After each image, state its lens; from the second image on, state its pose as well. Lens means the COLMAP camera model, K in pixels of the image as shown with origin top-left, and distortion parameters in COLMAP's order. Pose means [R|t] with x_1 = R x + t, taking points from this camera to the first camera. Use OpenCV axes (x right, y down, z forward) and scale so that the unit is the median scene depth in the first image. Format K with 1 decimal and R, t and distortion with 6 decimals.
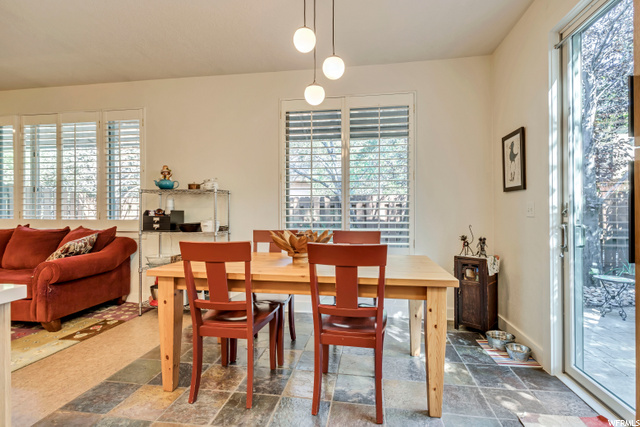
lens RADIAL K [[305.6, 0, 321.2], [0, 305.6, 212.6], [0, 0, 1]] dist [0.001817, -0.001059]
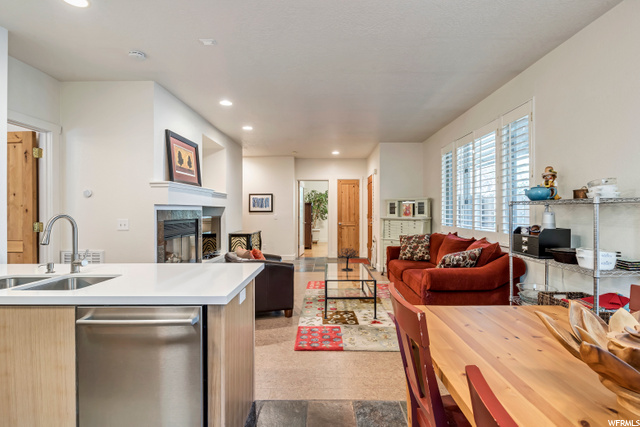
lens RADIAL K [[305.6, 0, 324.5], [0, 305.6, 212.5], [0, 0, 1]] dist [0.001817, -0.001059]
pose [[0.144362, 0.005363, -0.989510, 0.155183], [0.000650, 0.999985, 0.005514, -0.050649], [0.989525, -0.001440, 0.144356, 0.376909]]
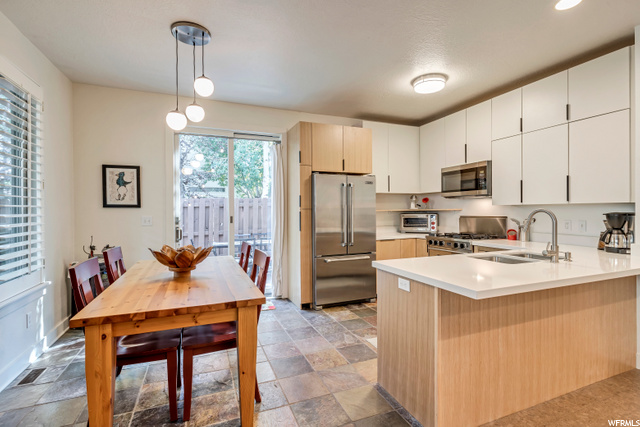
lens RADIAL K [[305.6, 0, 320.7], [0, 305.6, 210.2], [0, 0, 1]] dist [0.001817, -0.001059]
pose [[-0.504138, 0.002676, 0.863619, -0.823877], [0.005288, 0.999986, -0.000012, -0.043791], [-0.863607, 0.004561, -0.504145, 0.746180]]
